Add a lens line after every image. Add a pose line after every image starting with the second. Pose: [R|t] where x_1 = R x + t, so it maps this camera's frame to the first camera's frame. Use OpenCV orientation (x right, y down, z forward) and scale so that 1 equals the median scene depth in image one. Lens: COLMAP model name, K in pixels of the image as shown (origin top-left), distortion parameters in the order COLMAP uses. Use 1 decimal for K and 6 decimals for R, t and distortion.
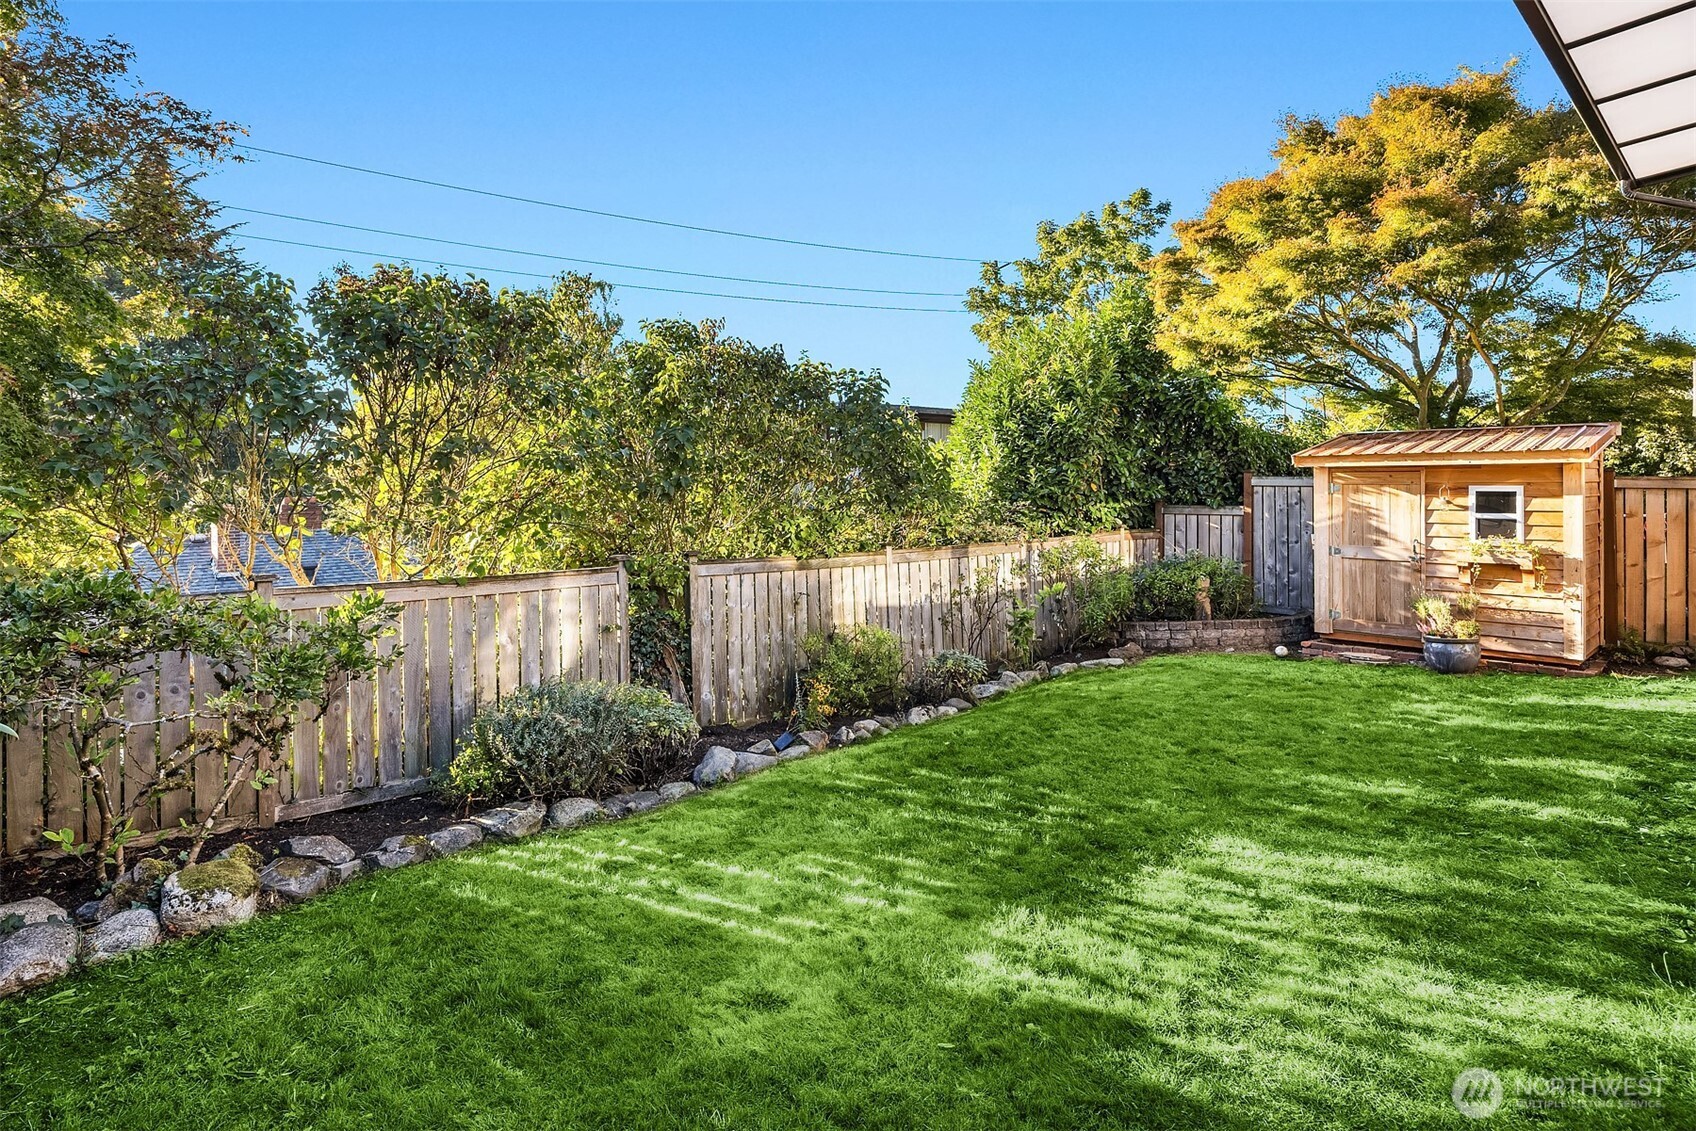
lens RADIAL K [[919.7, 0, 859.6], [0, 919.7, 487.5], [0, 0, 1]] dist [-0.001770, -0.001264]
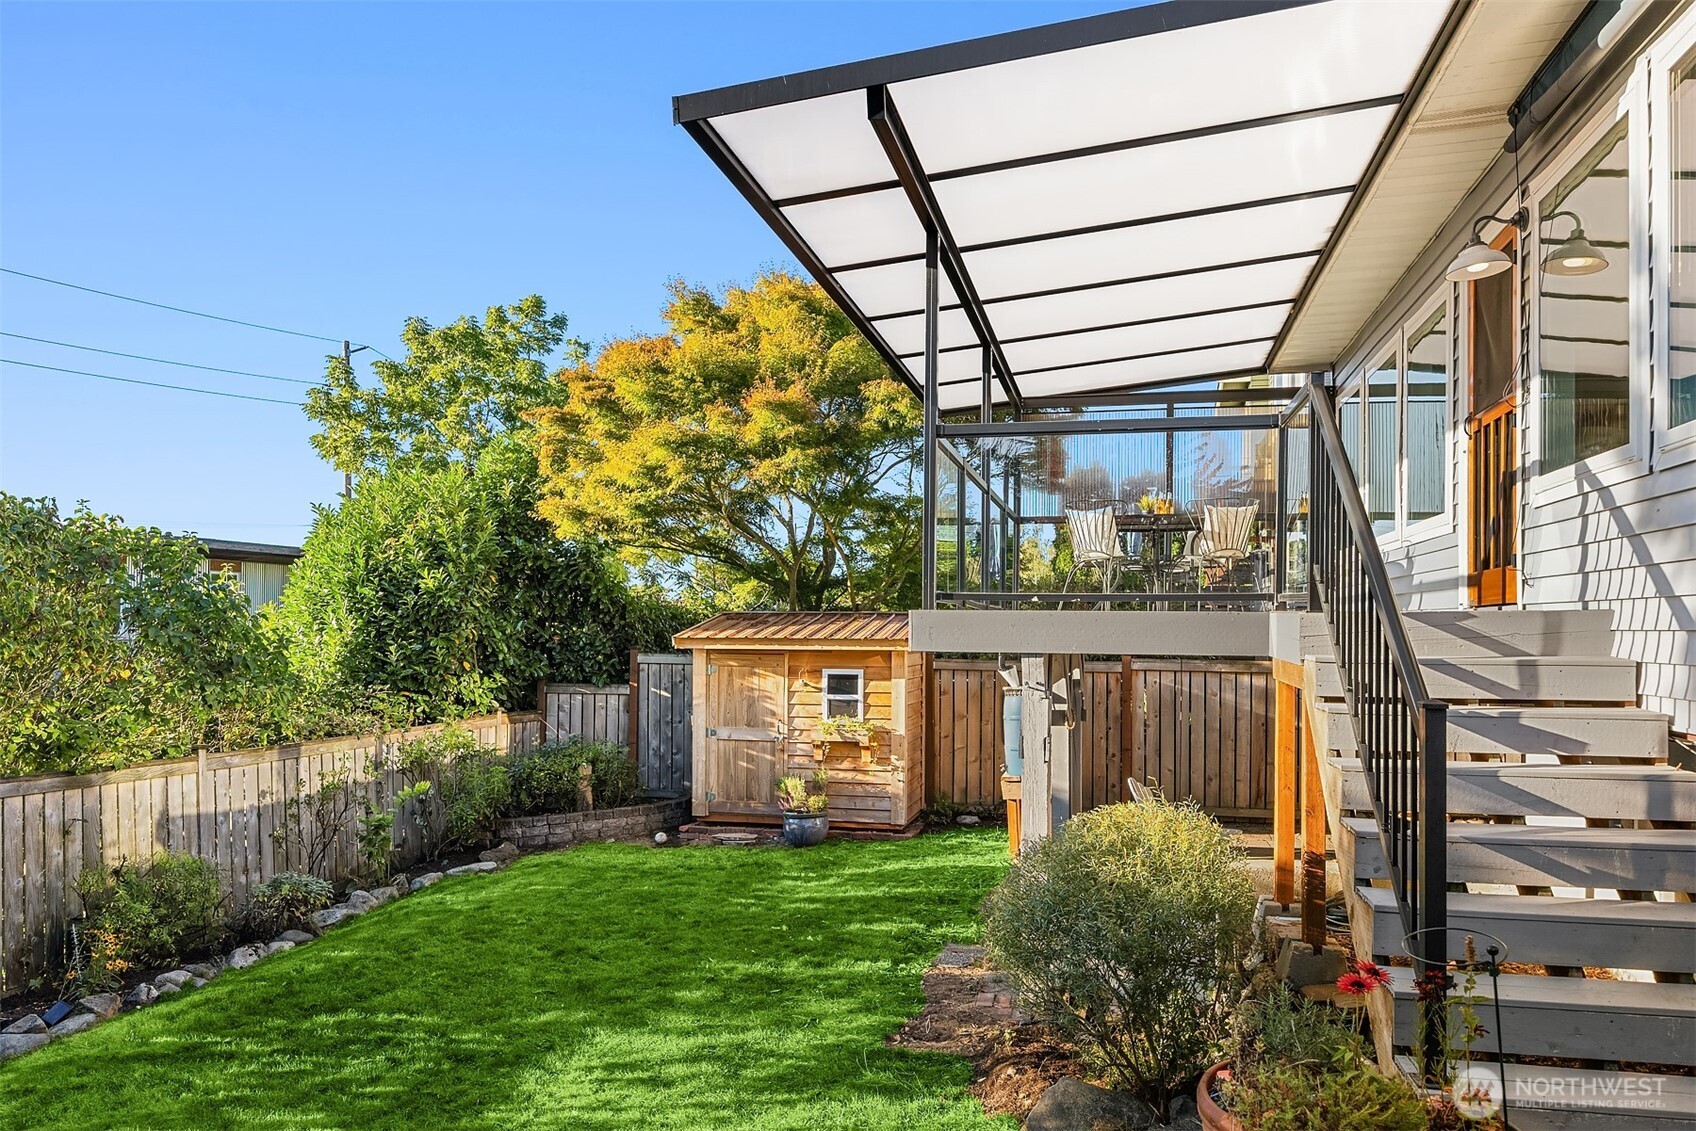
lens RADIAL K [[1161.9, 0, 854.1], [0, 1161.9, 601.5], [0, 0, 1]] dist [-0.003490, -0.000826]
pose [[0.844959, 0.021140, 0.534413, -0.032086], [-0.006743, 0.999560, -0.028879, -0.040853], [-0.534788, 0.020798, 0.844730, -0.164684]]
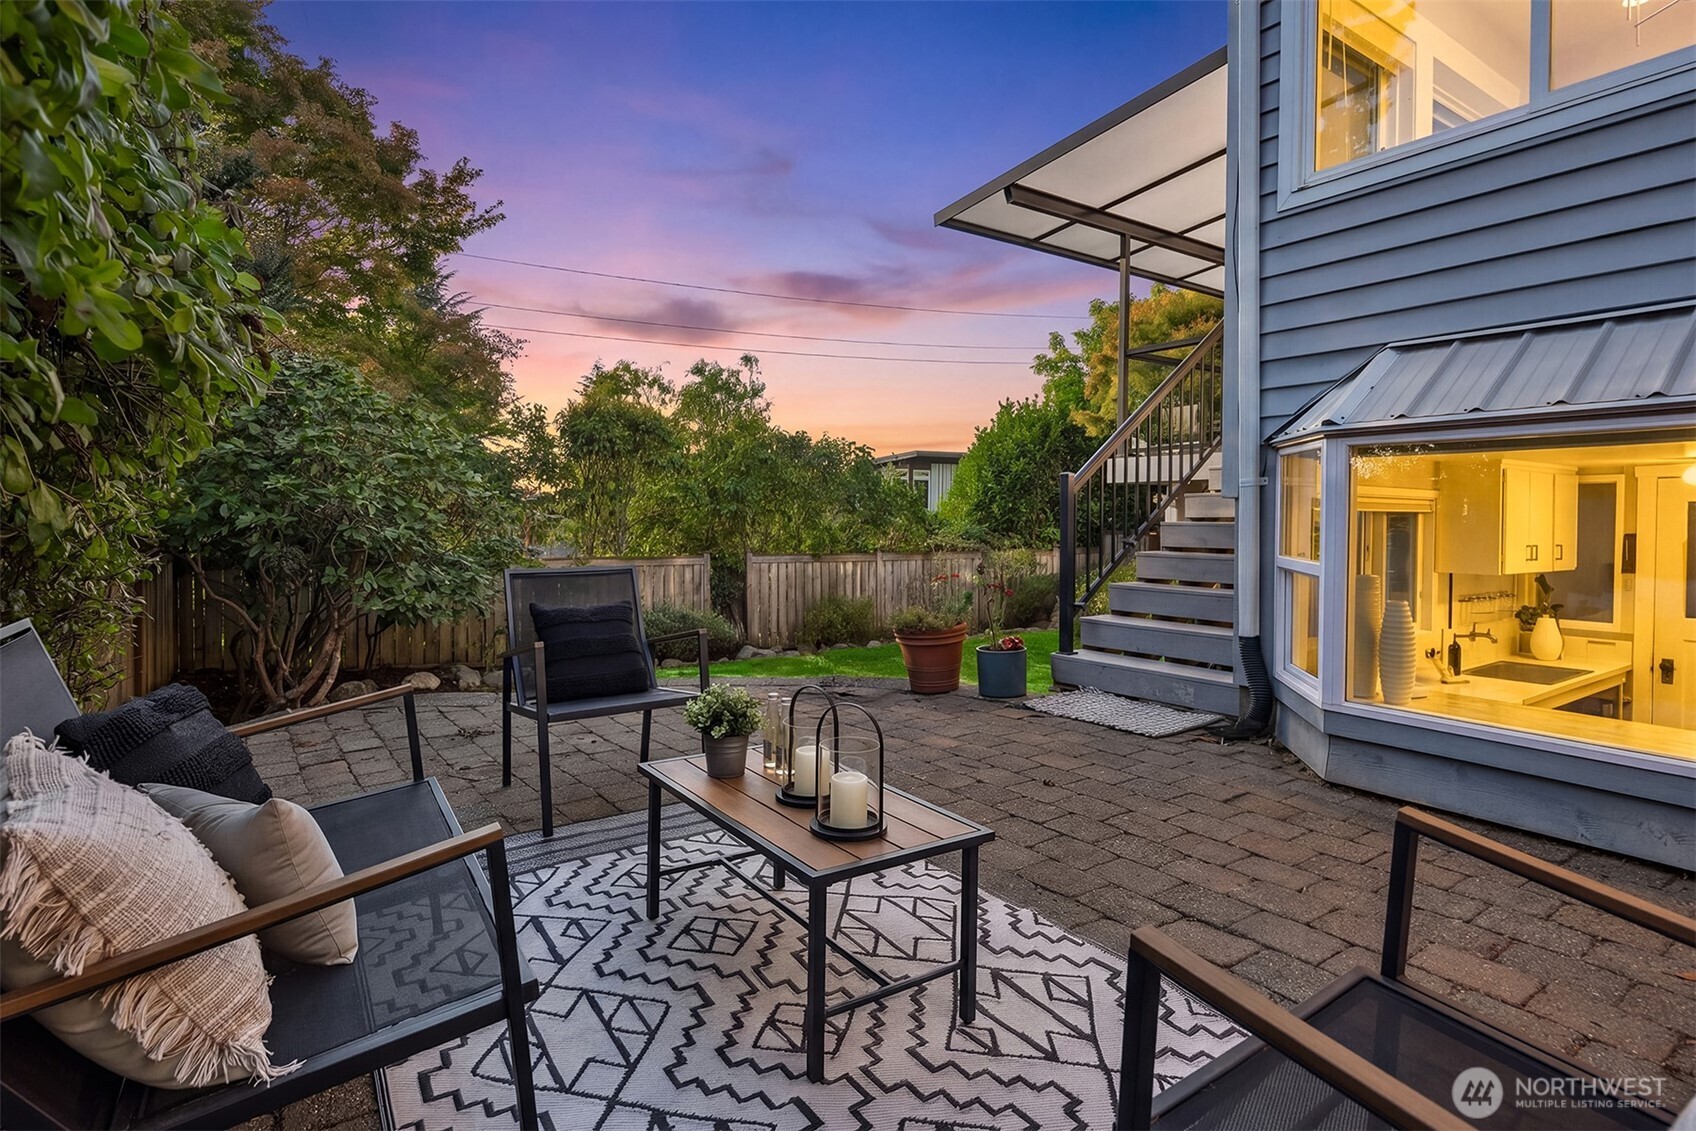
lens RADIAL K [[878.8, 0, 843.6], [0, 878.8, 568.1], [0, 0, 1]] dist [-0.006159, 0.003587]
pose [[0.982244, 0.006945, -0.187479, 0.271188], [0.001265, 0.999047, 0.043638, 0.027103], [0.187603, -0.043100, 0.981299, -0.552328]]
